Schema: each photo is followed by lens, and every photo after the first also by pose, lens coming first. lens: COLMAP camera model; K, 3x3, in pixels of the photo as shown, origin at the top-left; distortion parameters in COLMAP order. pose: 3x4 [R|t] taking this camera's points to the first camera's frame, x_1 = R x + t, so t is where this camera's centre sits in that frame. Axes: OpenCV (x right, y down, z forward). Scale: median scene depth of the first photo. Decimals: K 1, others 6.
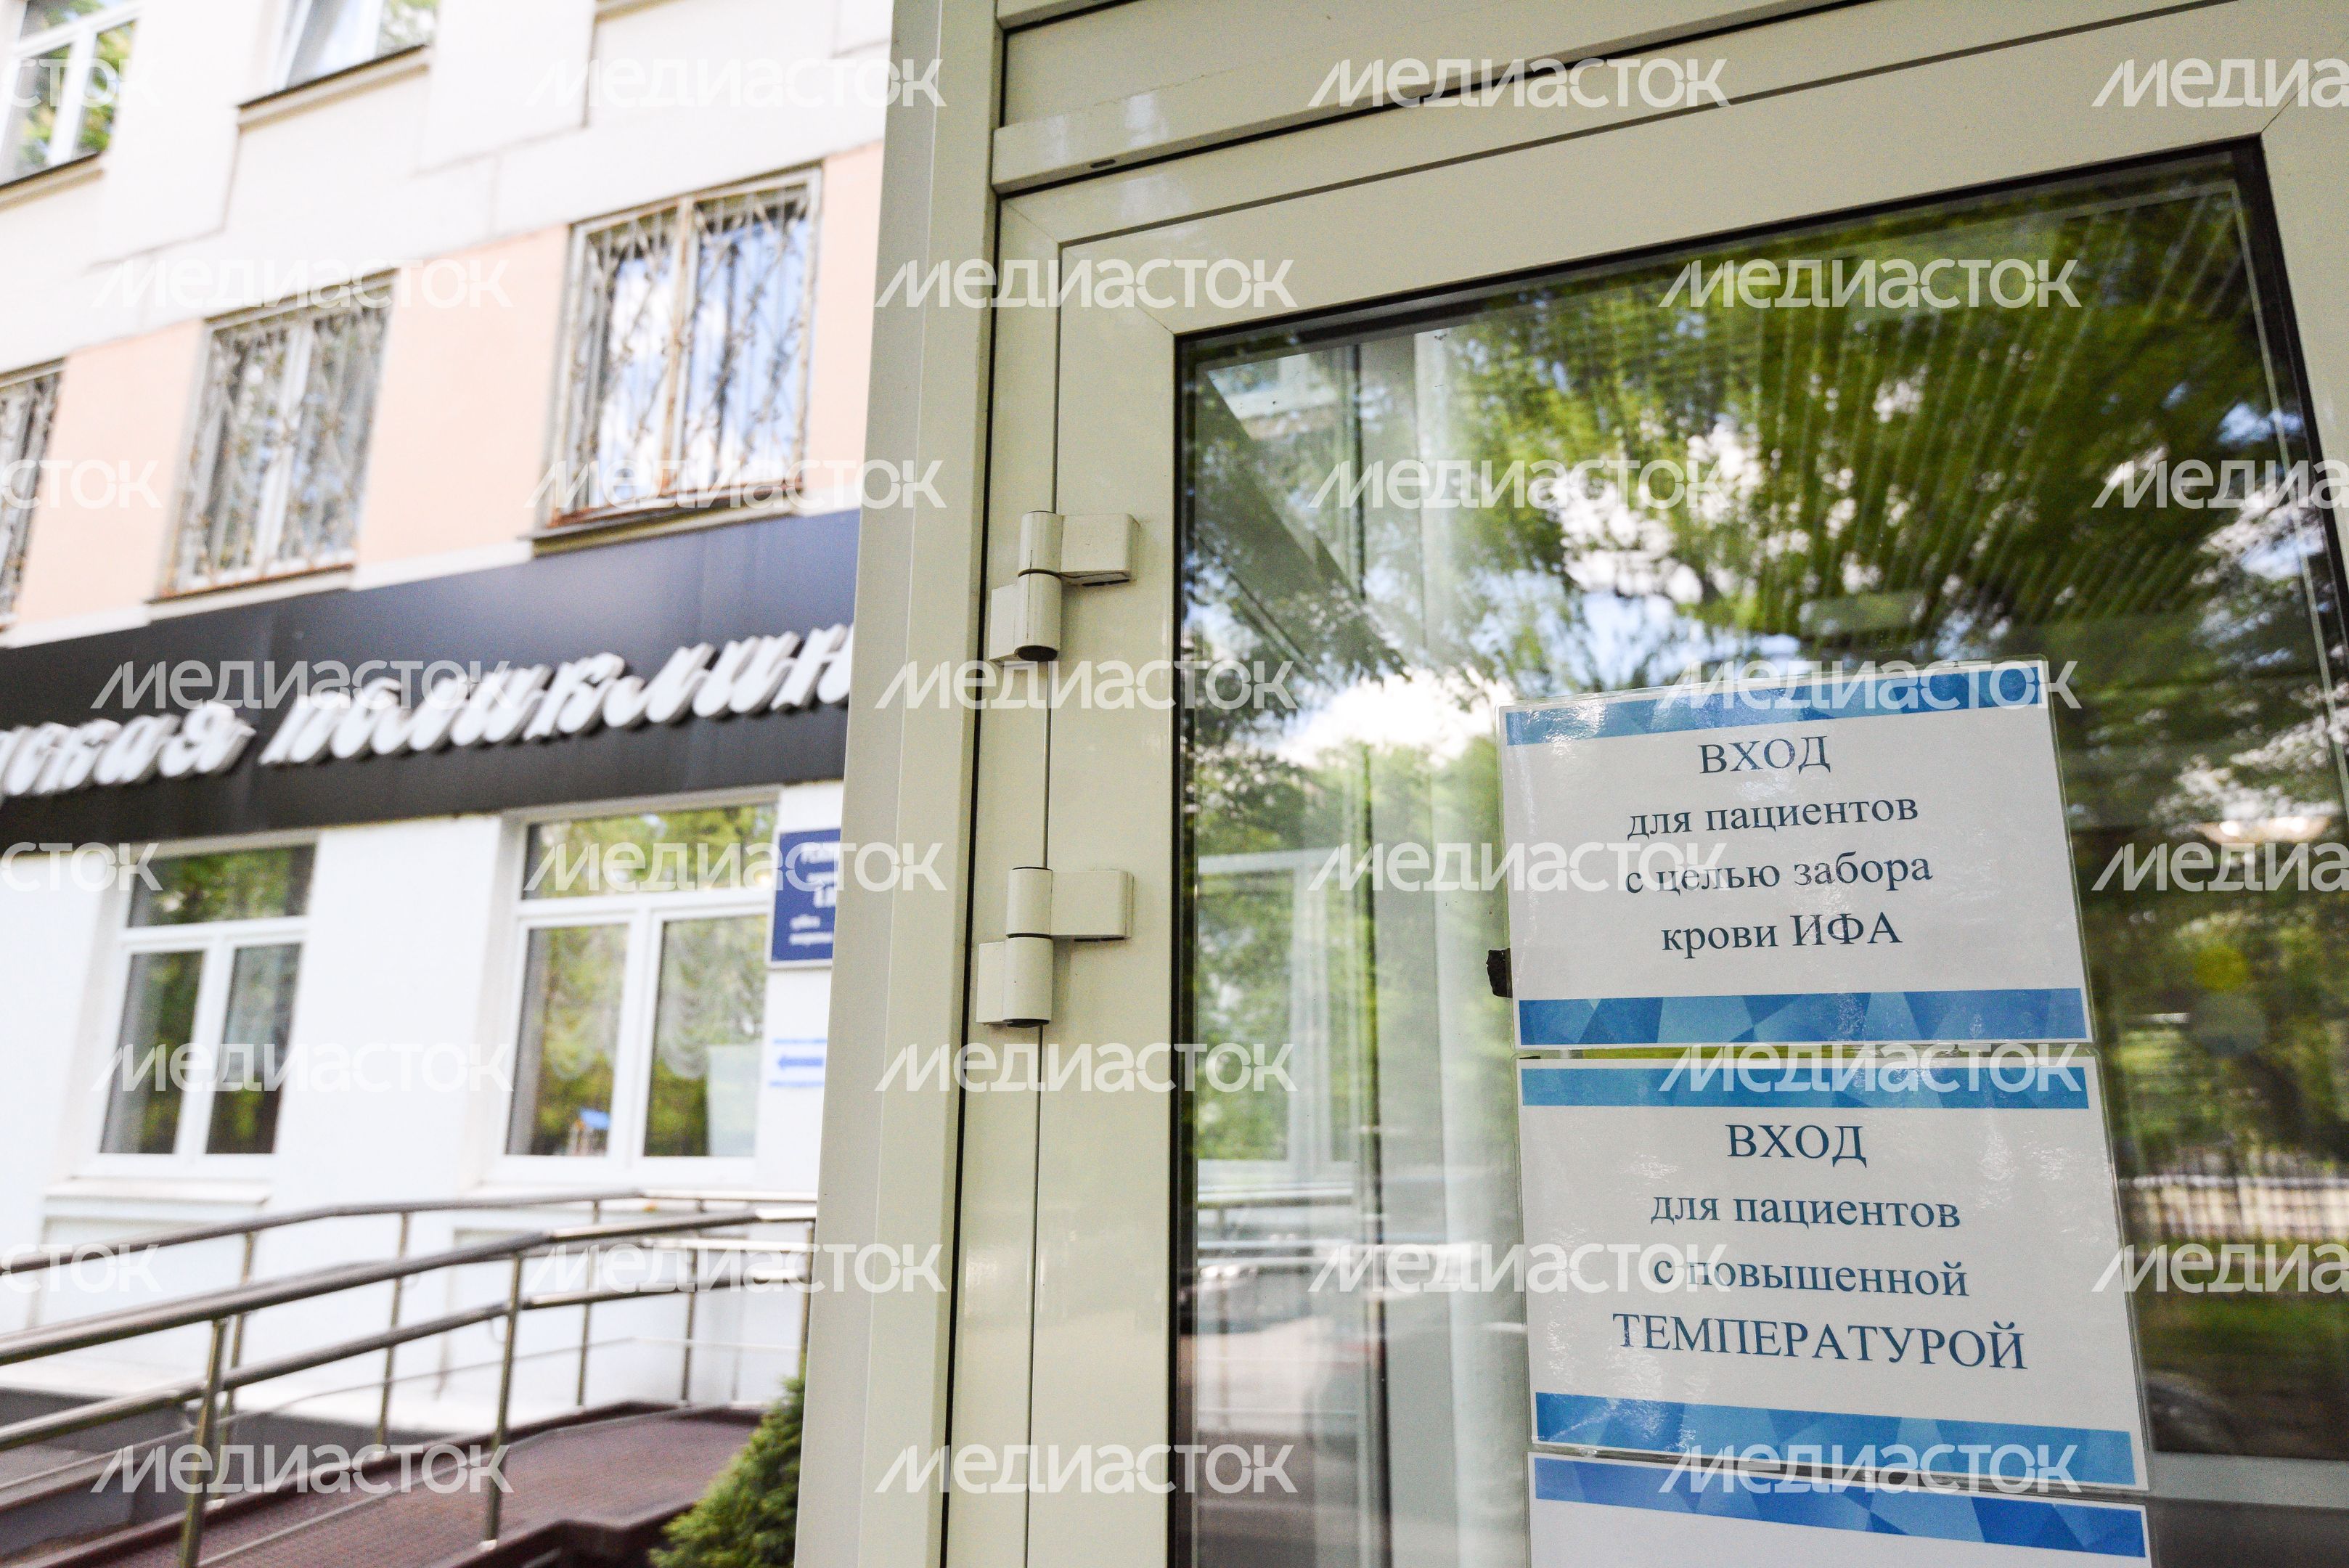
lens RADIAL K [[1484.5, 0, 1174.5], [0, 1484.5, 784.0], [0, 0, 1]] dist [-0.003571, -0.002596]
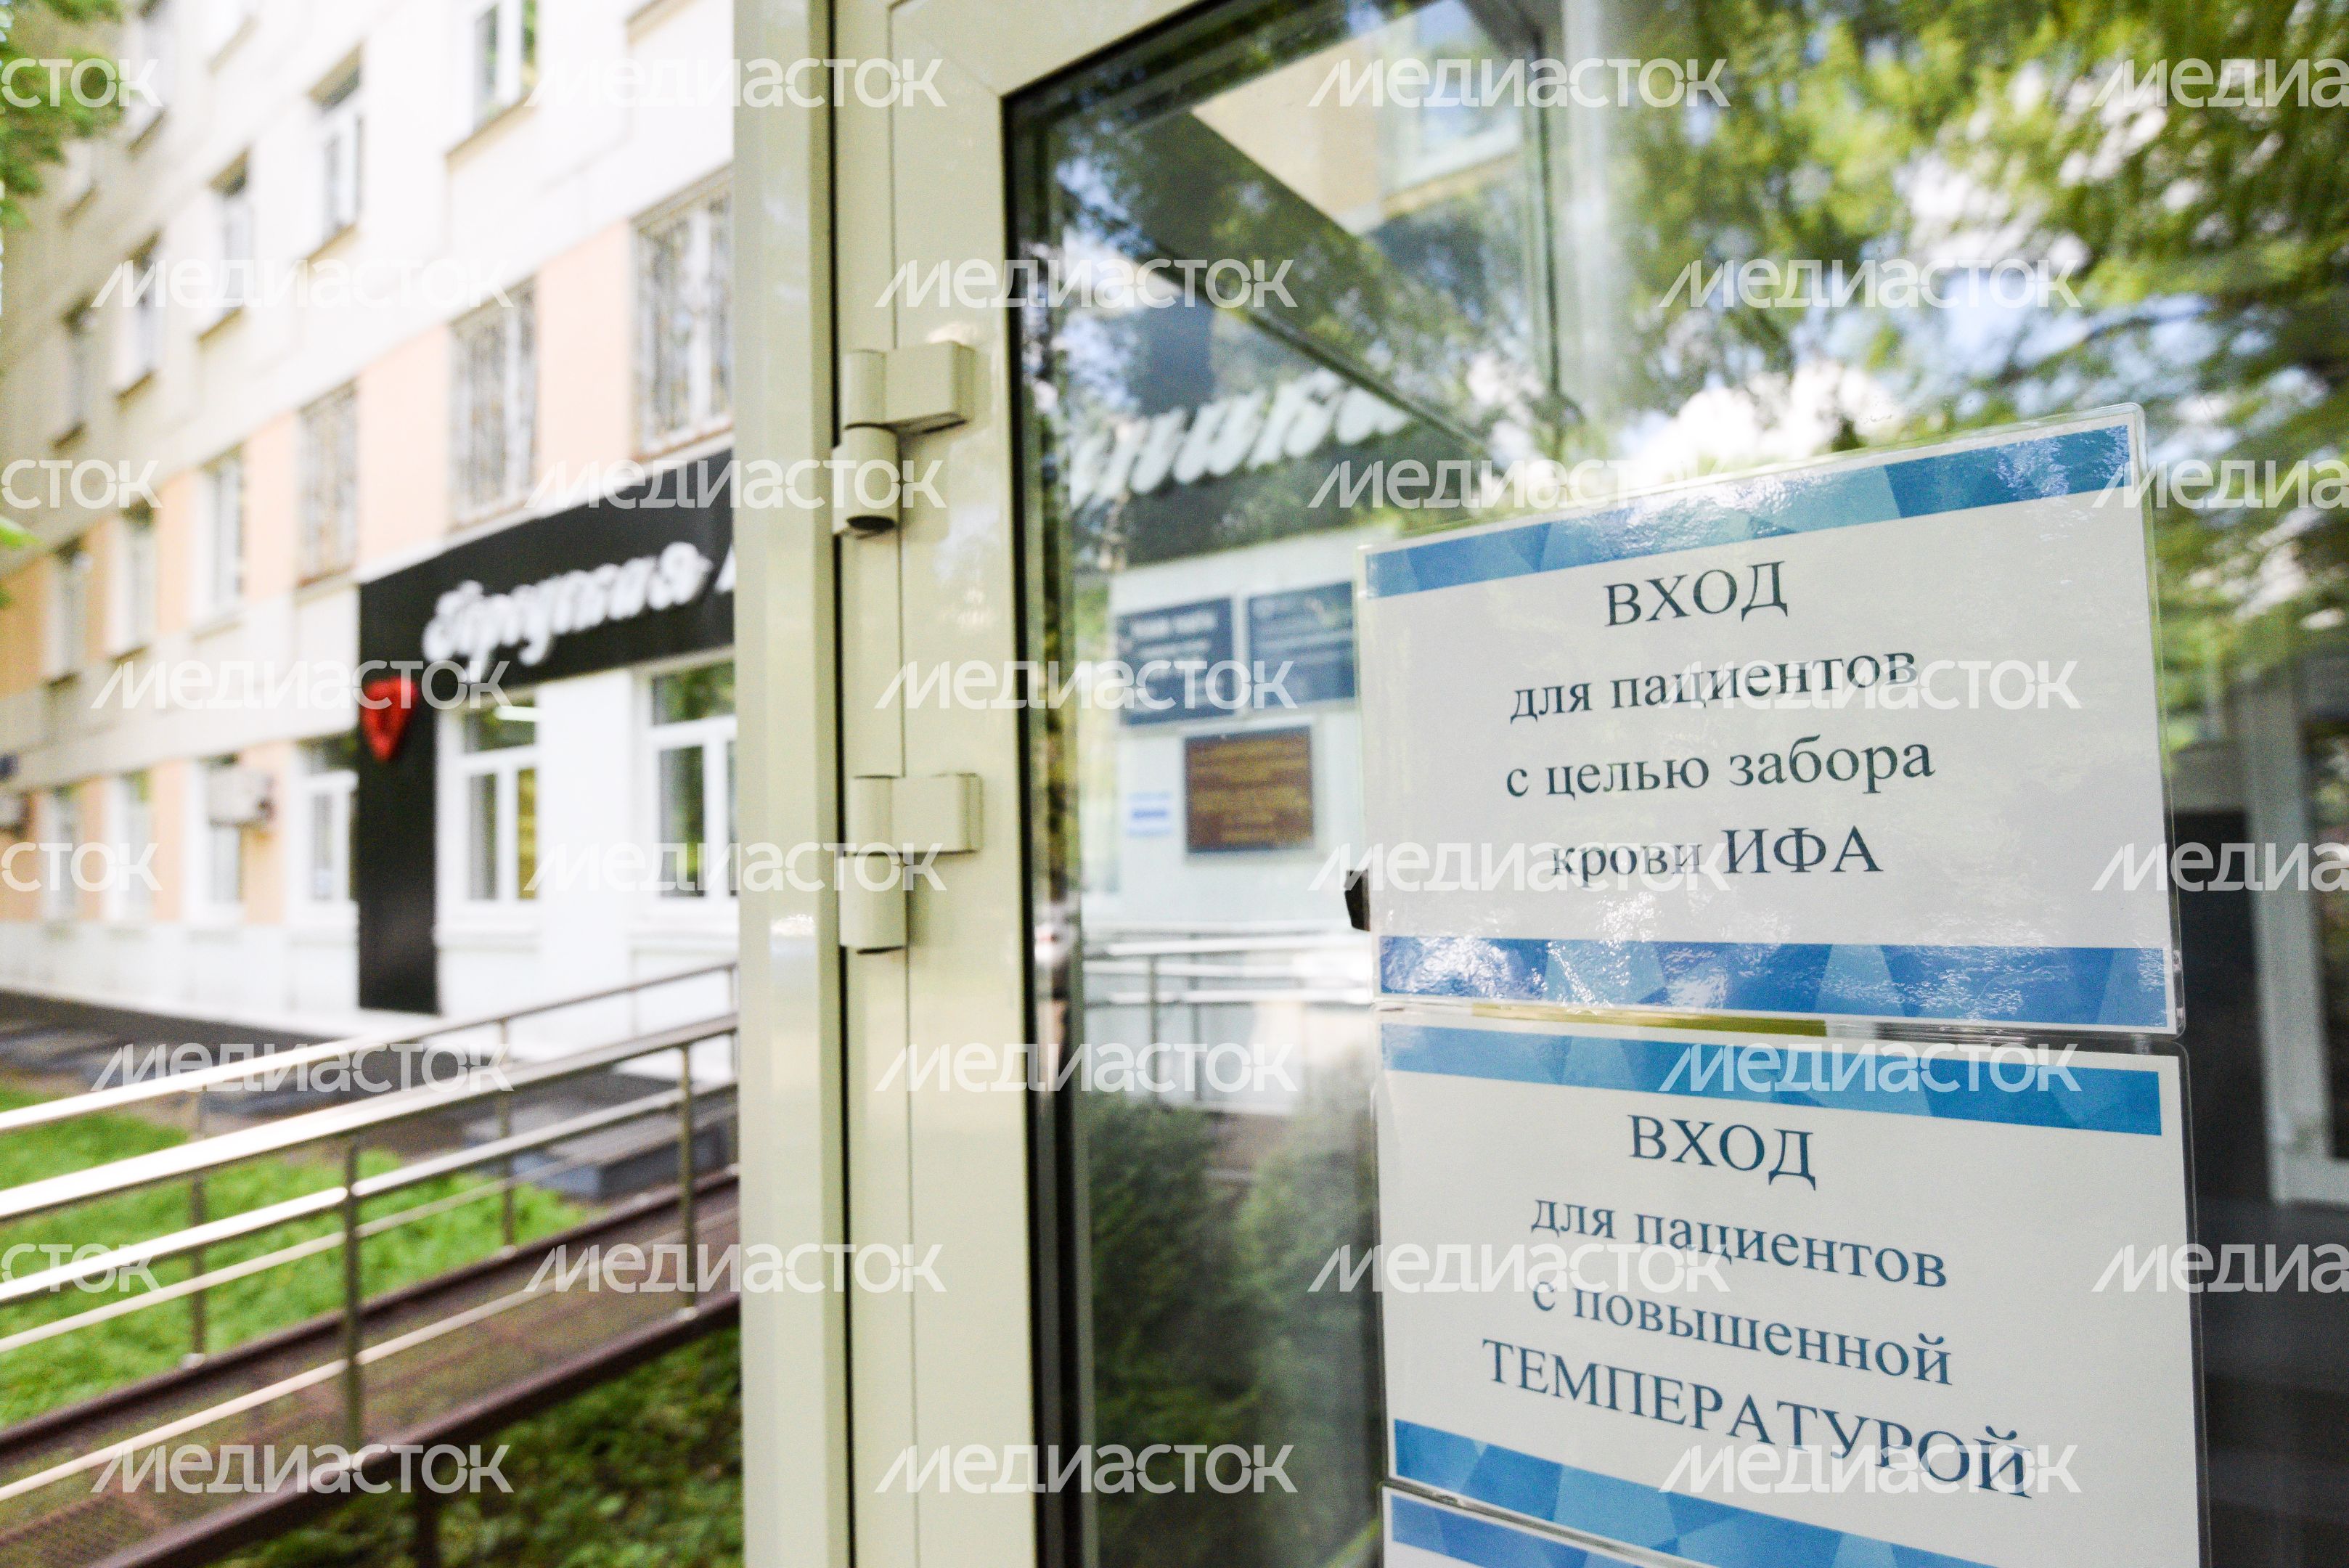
lens RADIAL K [[1315.9, 0, 1174.5], [0, 1315.9, 784.0], [0, 0, 1]] dist [-0.004826, -0.020228]
pose [[0.960856, -0.049279, -0.272629, 0.344066], [0.098829, 0.980280, 0.171124, -0.064776], [0.258820, -0.191369, 0.946779, 0.359928]]
